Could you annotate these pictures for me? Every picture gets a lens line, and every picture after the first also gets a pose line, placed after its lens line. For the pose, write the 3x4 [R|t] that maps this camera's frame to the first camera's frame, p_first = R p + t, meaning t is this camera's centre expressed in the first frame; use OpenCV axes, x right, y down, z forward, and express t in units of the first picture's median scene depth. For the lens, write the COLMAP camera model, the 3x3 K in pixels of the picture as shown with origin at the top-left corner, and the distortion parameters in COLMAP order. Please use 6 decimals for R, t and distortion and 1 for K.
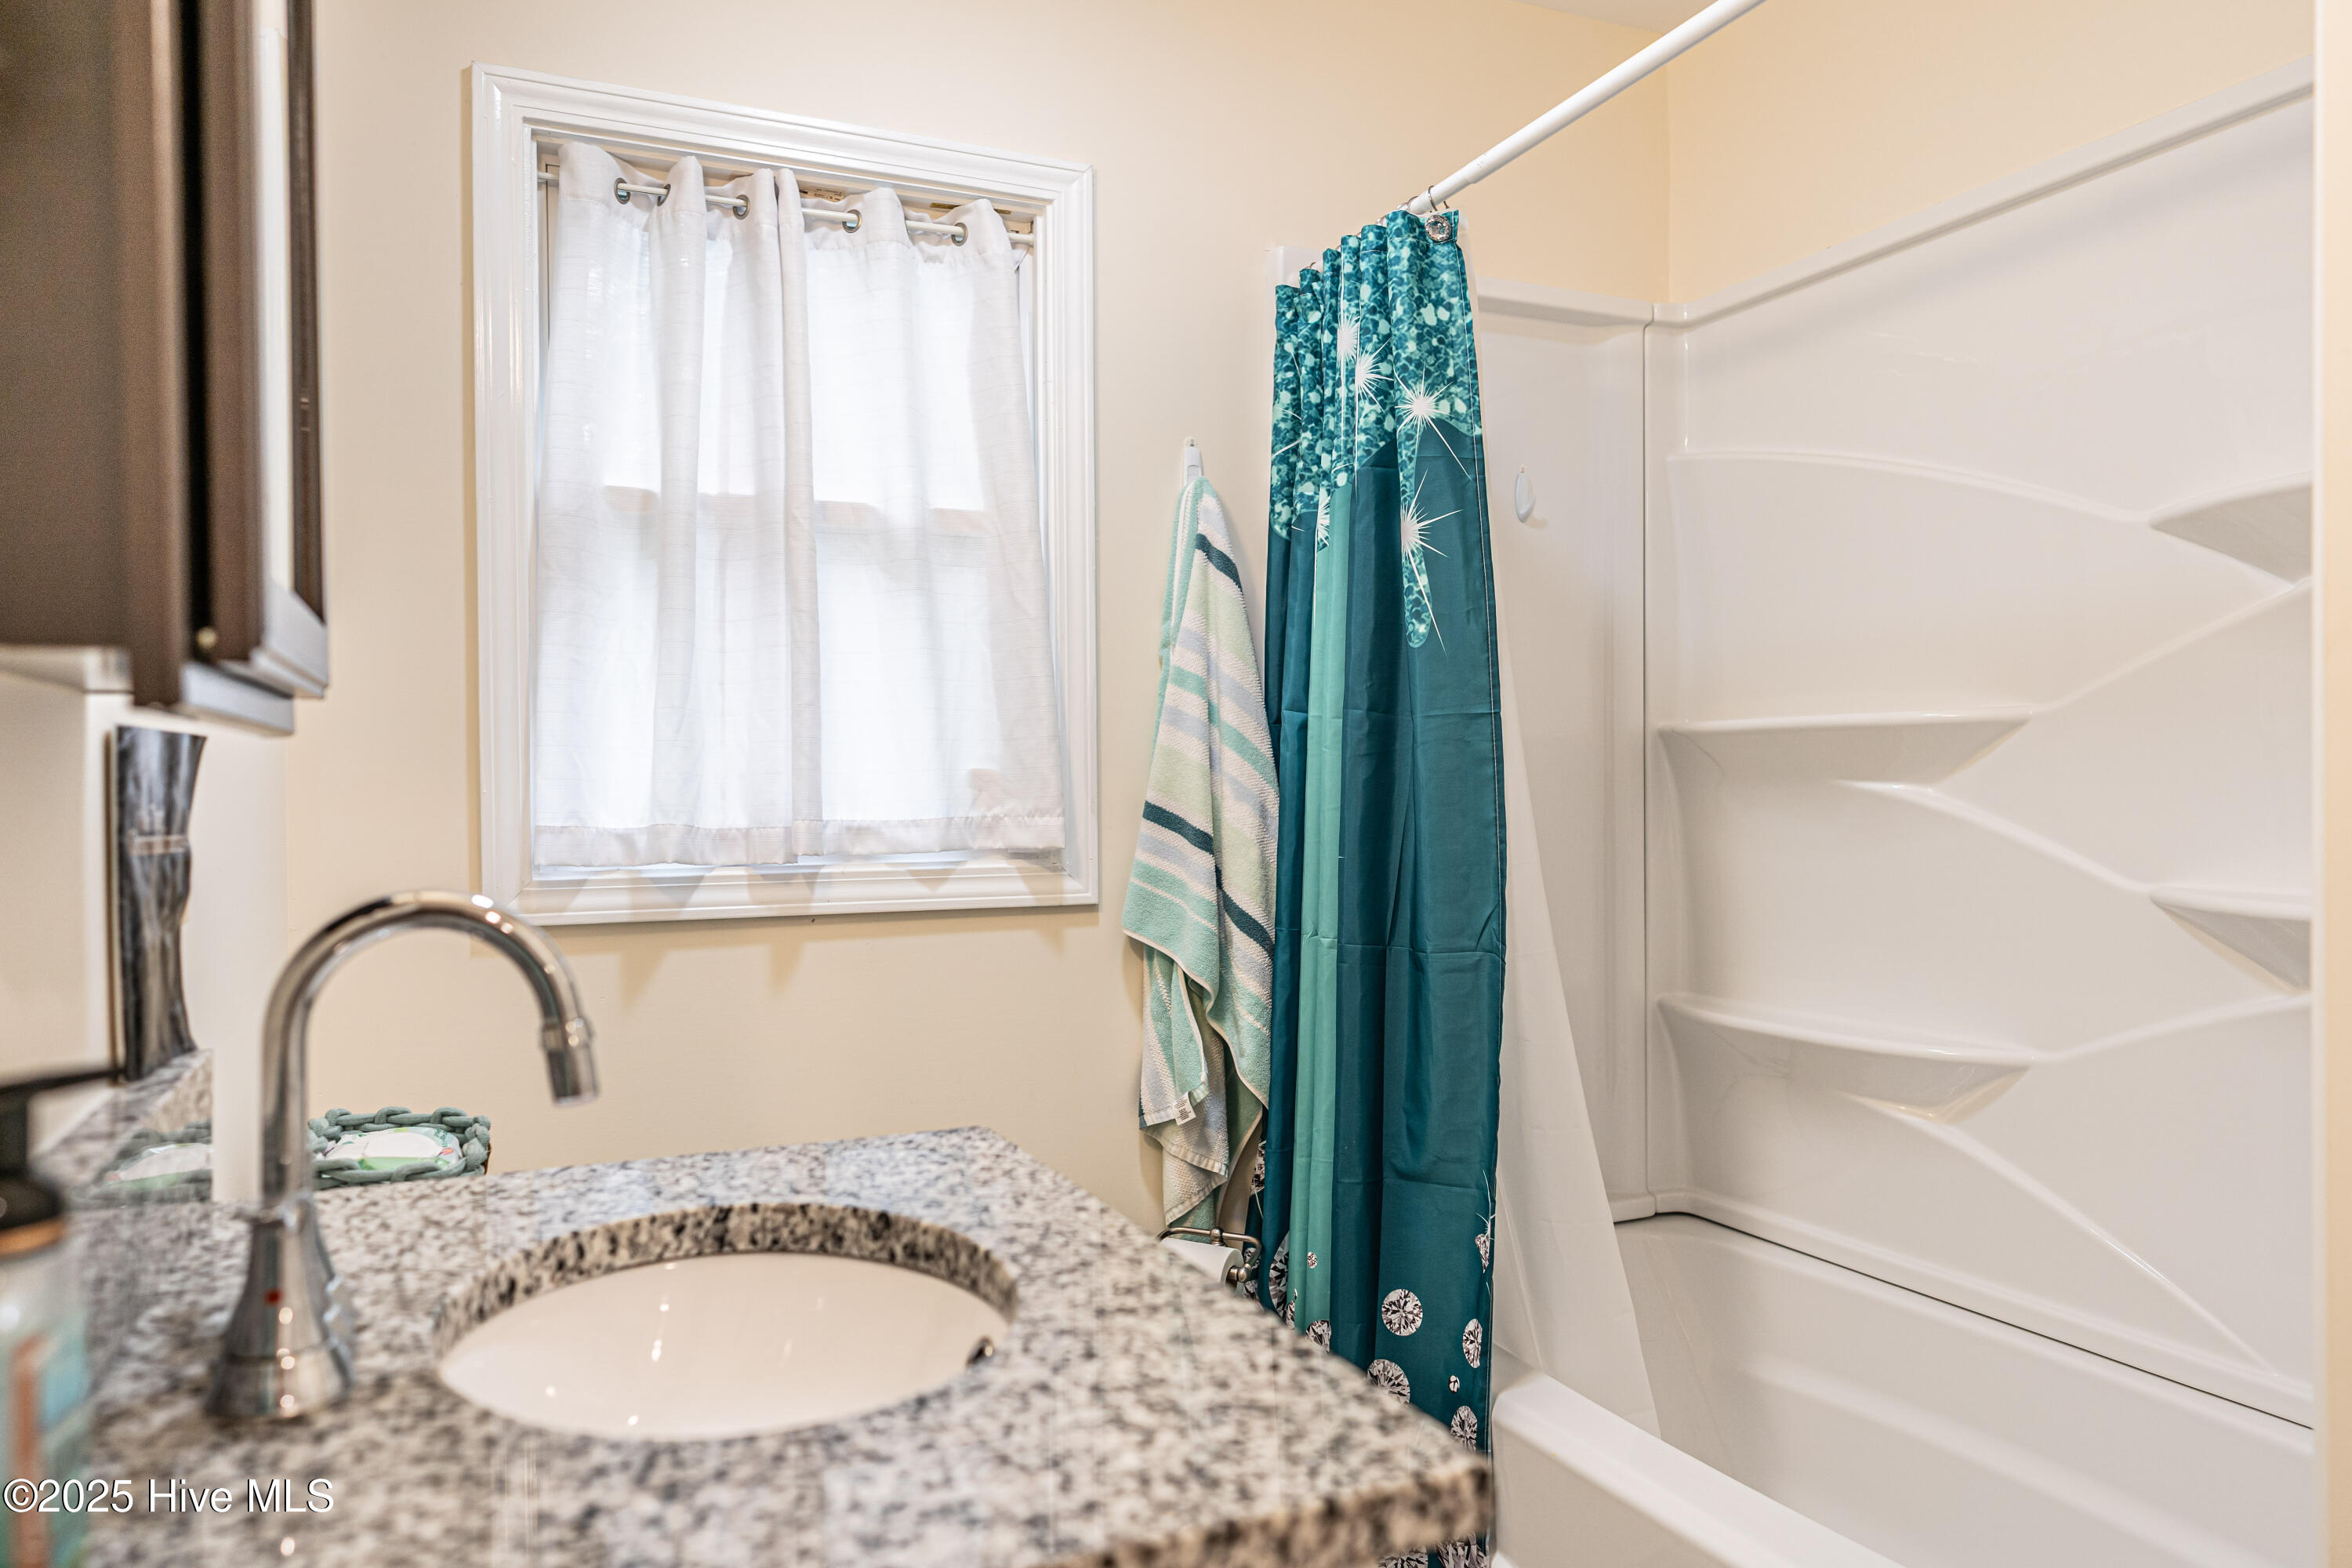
lens RADIAL K [[1577.9, 0, 1164.5], [0, 1577.9, 795.1], [0, 0, 1]] dist [-0.003358, 0.001330]
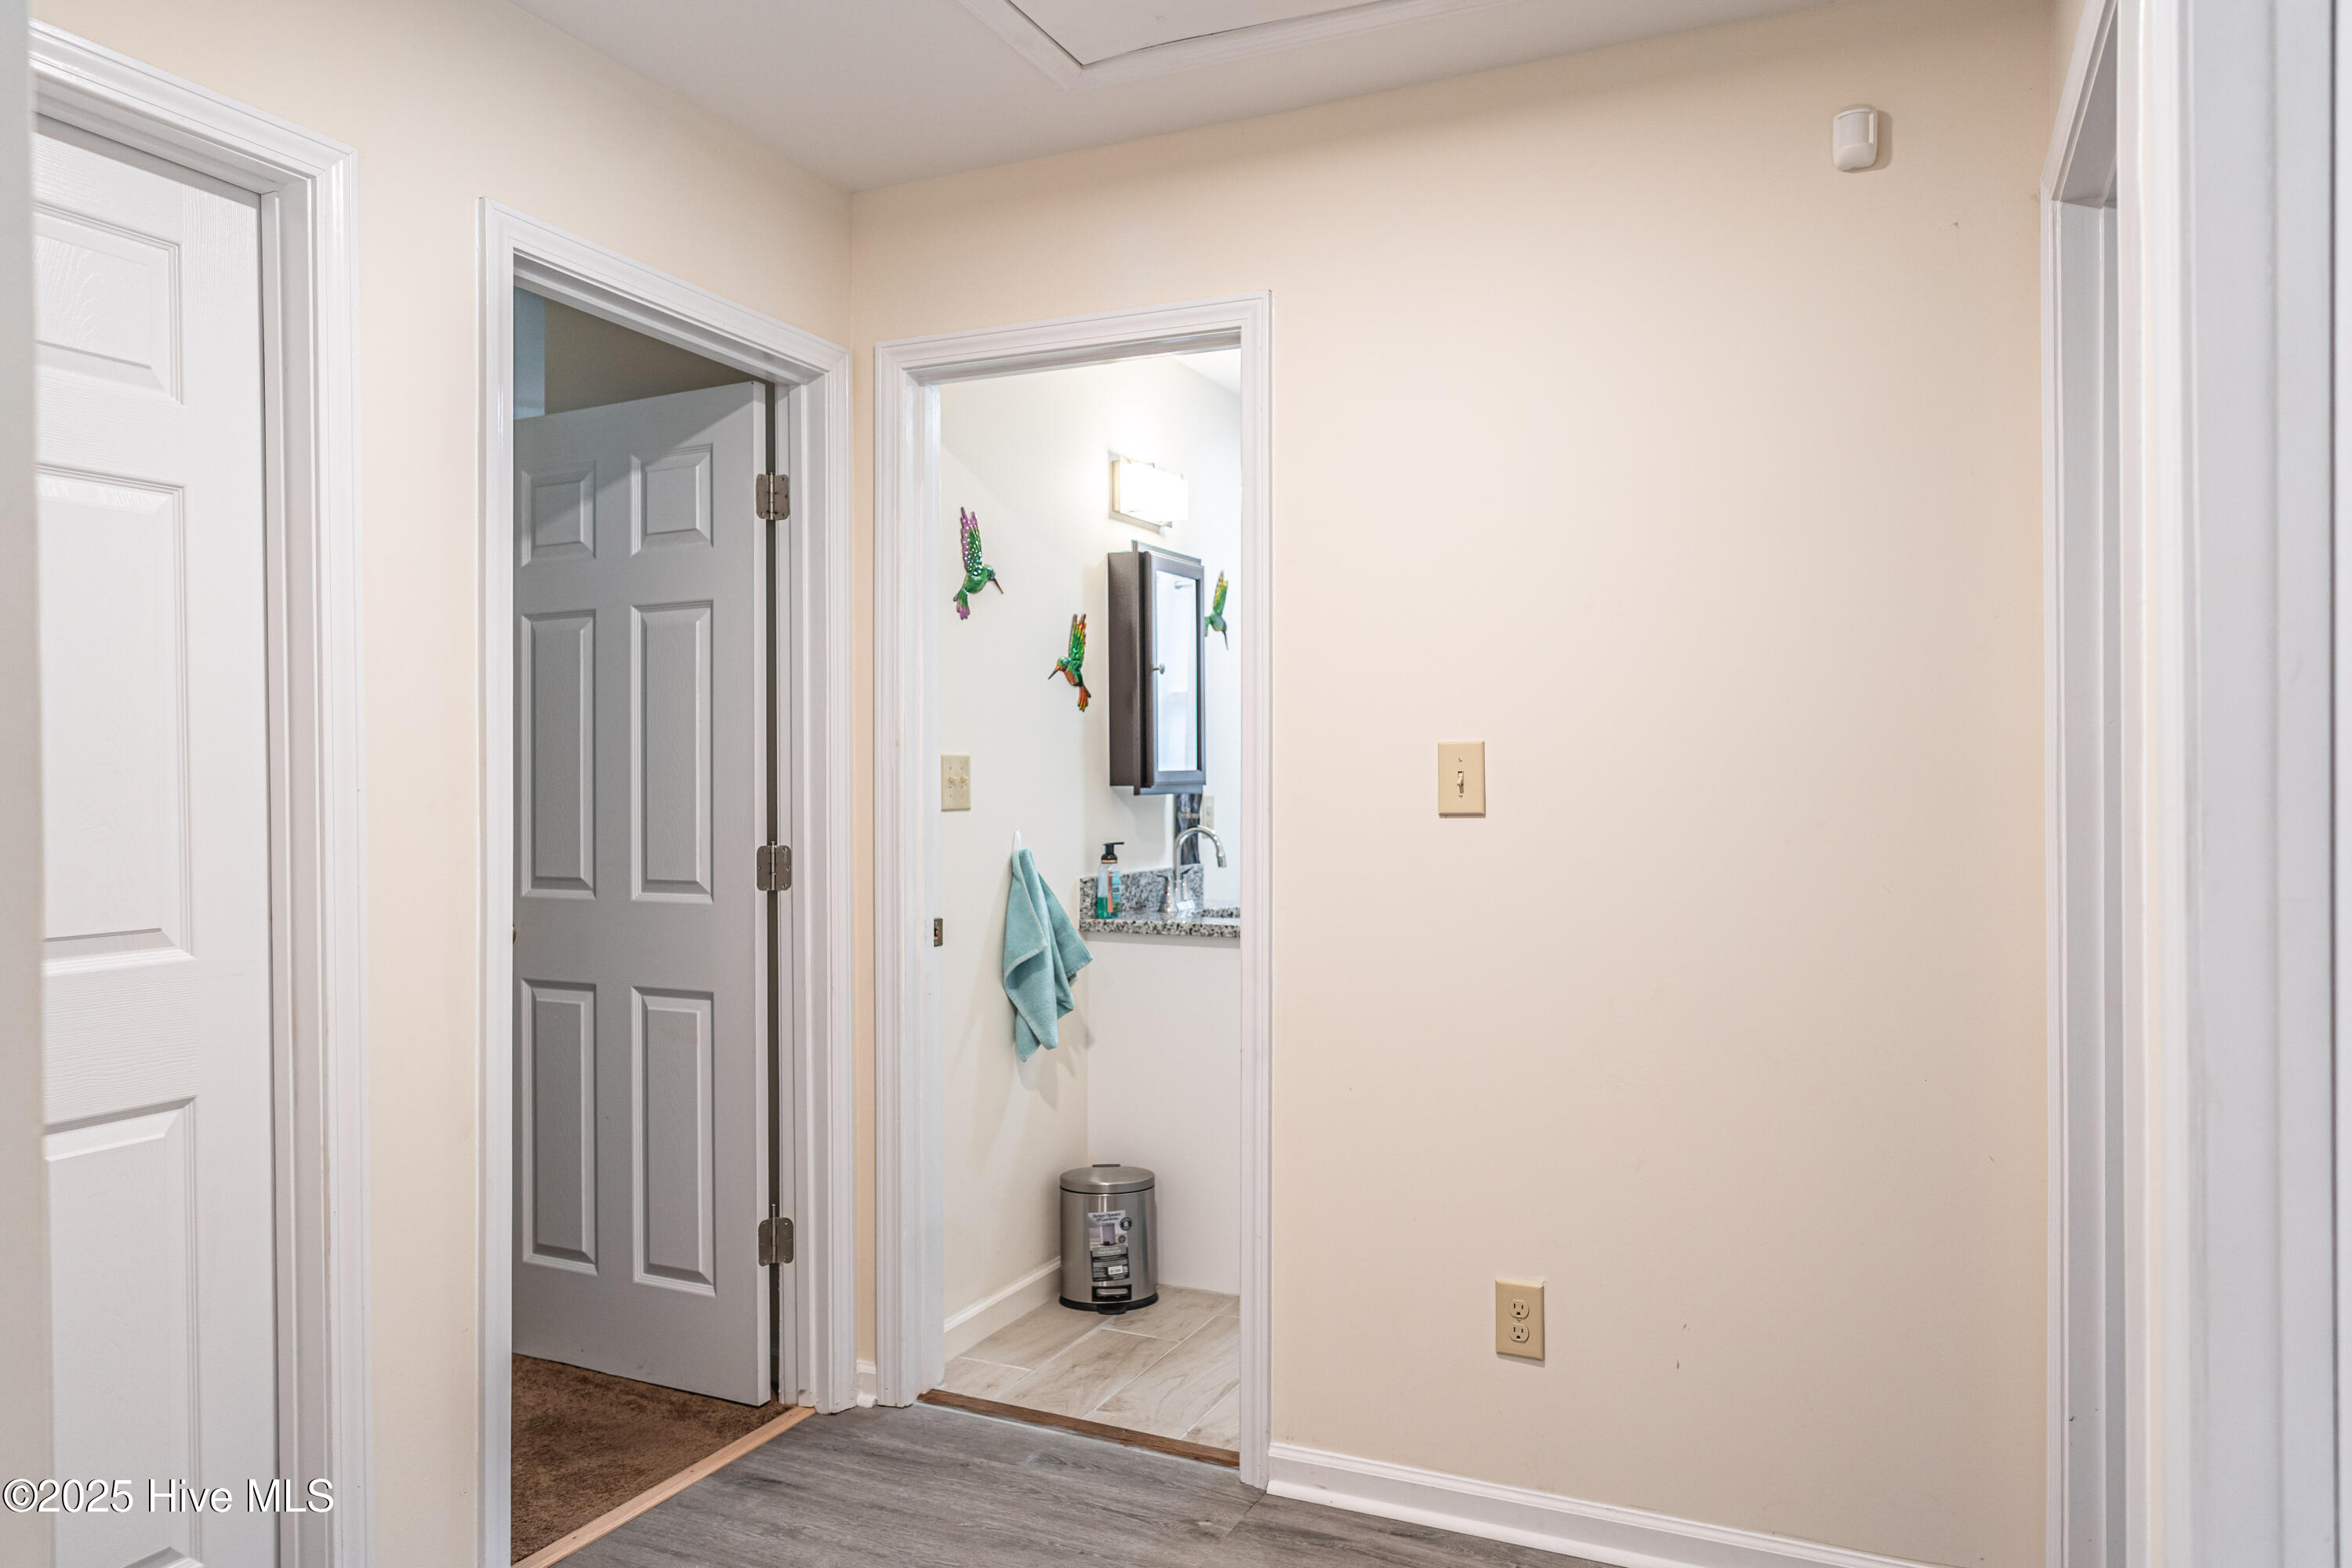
lens RADIAL K [[1605.8, 0, 1159.9], [0, 1605.8, 785.8], [0, 0, 1]] dist [-0.002694, 0.002665]
pose [[0.646775, 0.008069, -0.762638, 1.436714], [-0.007390, 0.999963, 0.004313, -0.037532], [0.762645, 0.002846, 0.646811, -1.043926]]
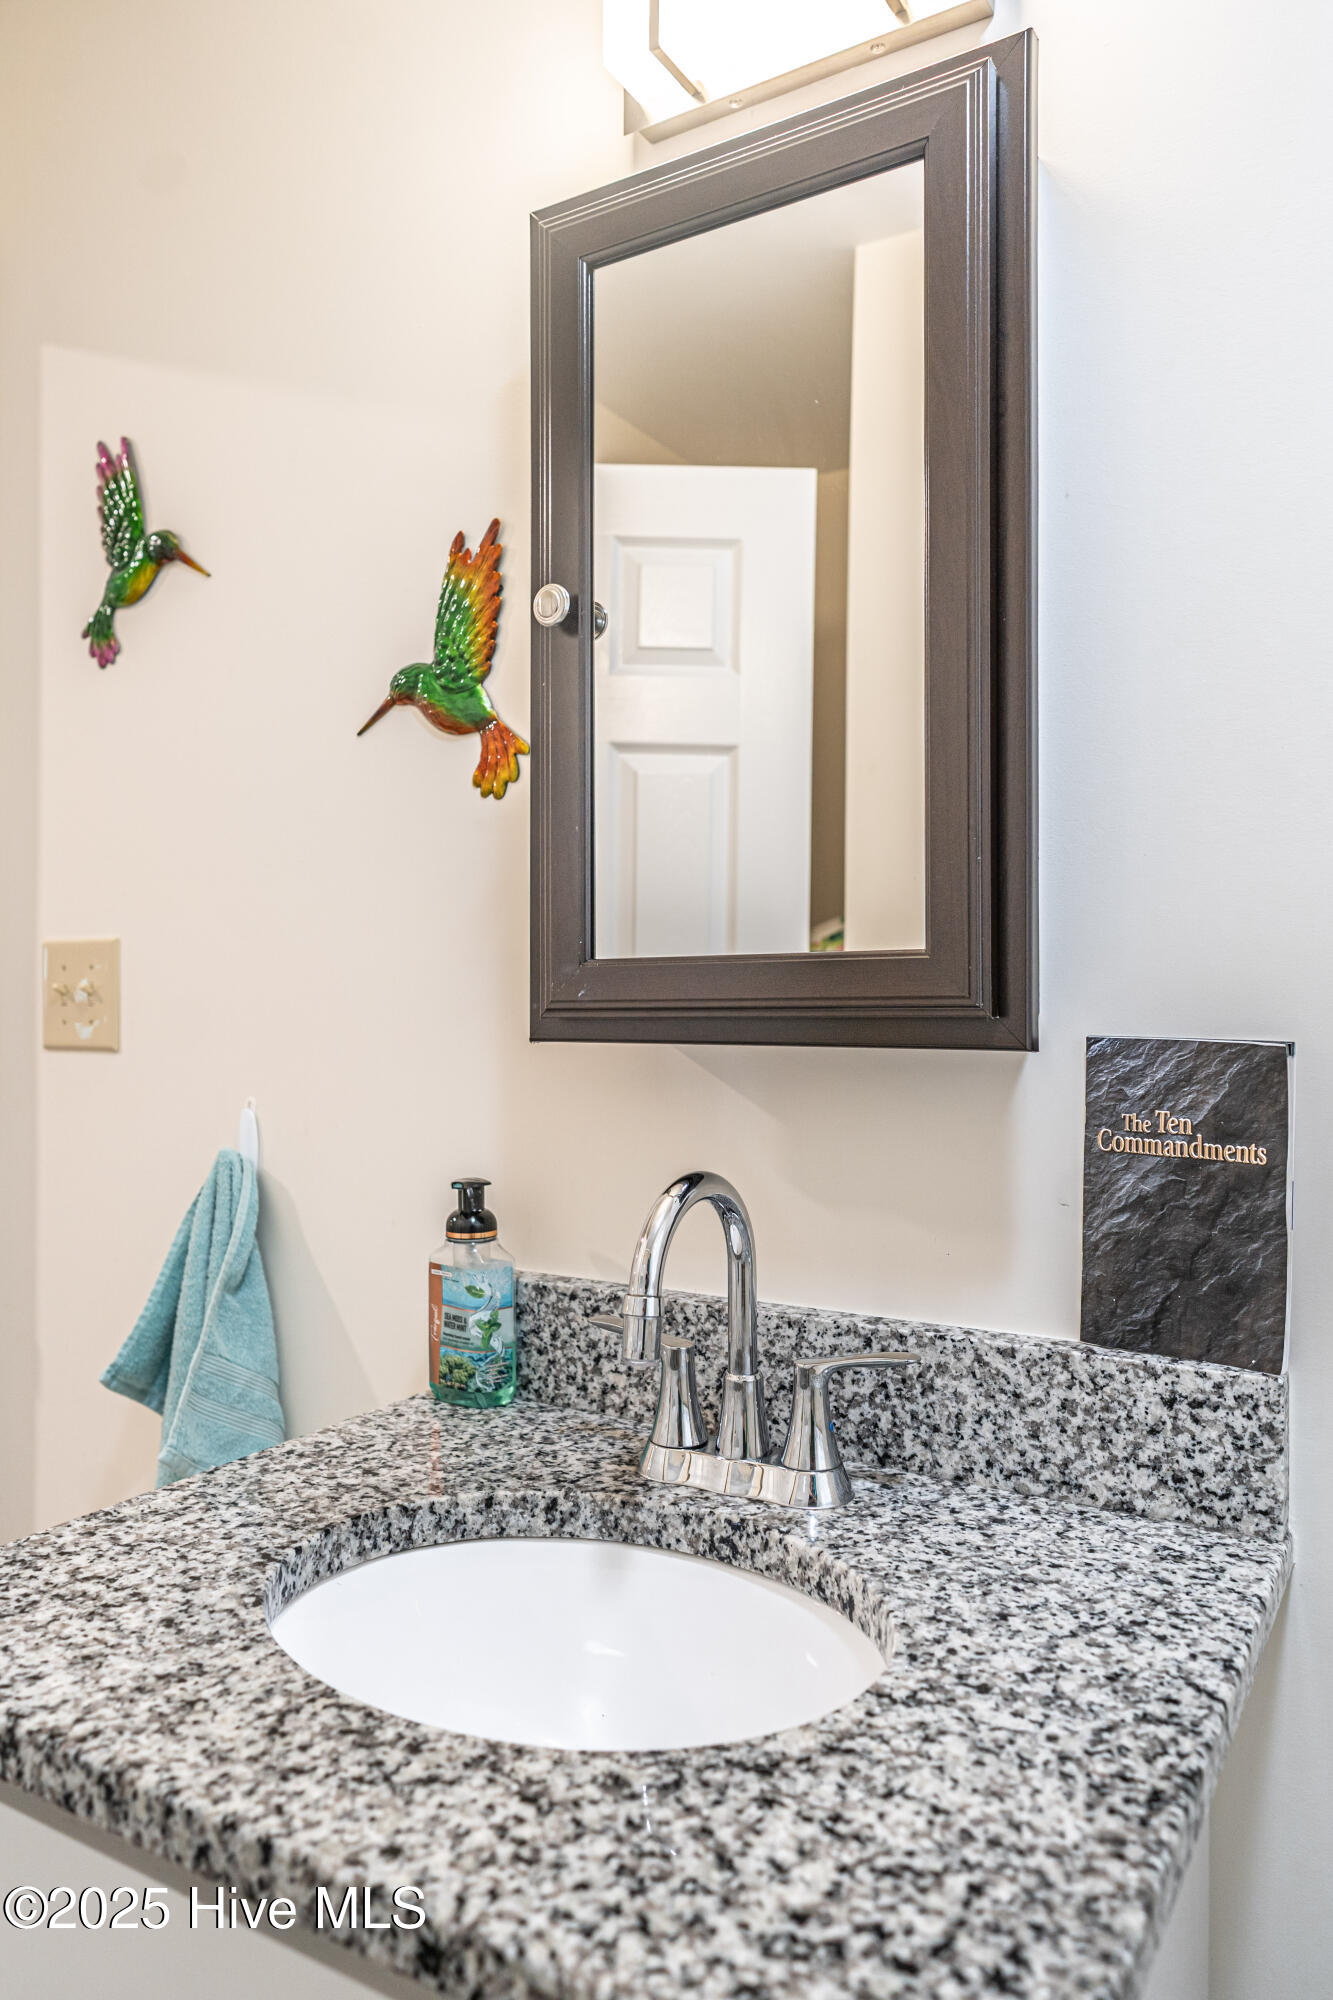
lens RADIAL K [[1353.4, 0, 659.3], [0, 1353.4, 1008.4], [0, 0, 1]] dist [0.000047, 0.000605]
pose [[-0.820019, 0.008970, -0.572266, 0.083692], [-0.001953, 0.999828, 0.018470, -0.039590], [0.572333, 0.016263, -0.819860, 0.771961]]
